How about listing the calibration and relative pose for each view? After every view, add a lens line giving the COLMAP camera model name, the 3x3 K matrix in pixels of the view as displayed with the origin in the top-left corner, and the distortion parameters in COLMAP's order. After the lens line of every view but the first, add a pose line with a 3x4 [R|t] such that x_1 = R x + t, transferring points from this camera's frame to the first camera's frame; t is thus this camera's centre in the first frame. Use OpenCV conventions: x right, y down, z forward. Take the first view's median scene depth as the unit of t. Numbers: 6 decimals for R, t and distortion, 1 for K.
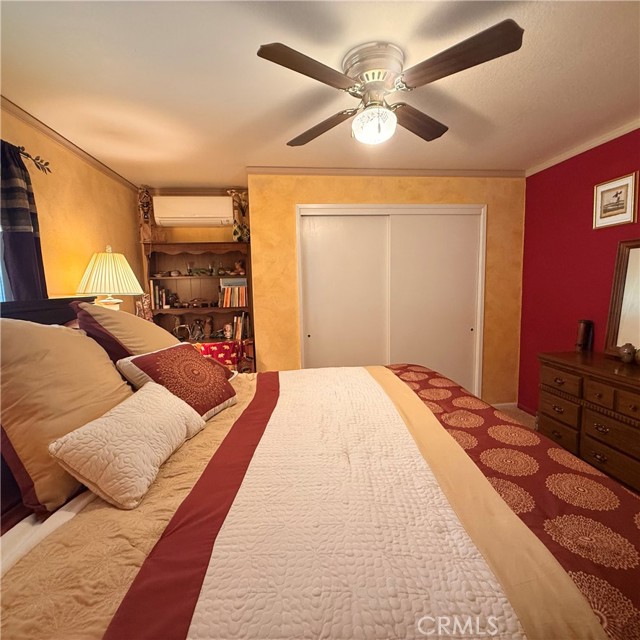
lens RADIAL K [[342.6, 0, 320.1], [0, 342.6, 322.4], [0, 0, 1]] dist [0.003705, 0.000401]
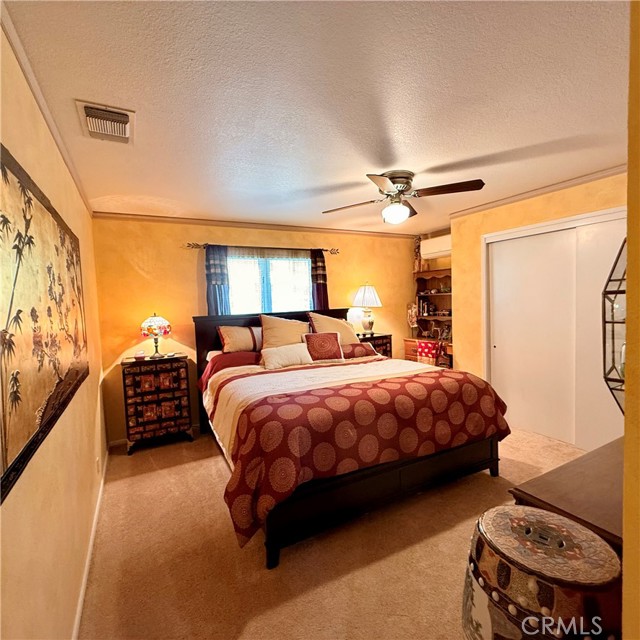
lens RADIAL K [[342.6, 0, 318.4], [0, 342.6, 318.8], [0, 0, 1]] dist [0.003705, 0.000401]
pose [[0.379922, 0.062289, -0.922919, 0.820444], [-0.075776, 0.996473, 0.036060, -0.050588], [0.921910, 0.056235, 0.383302, 0.022711]]
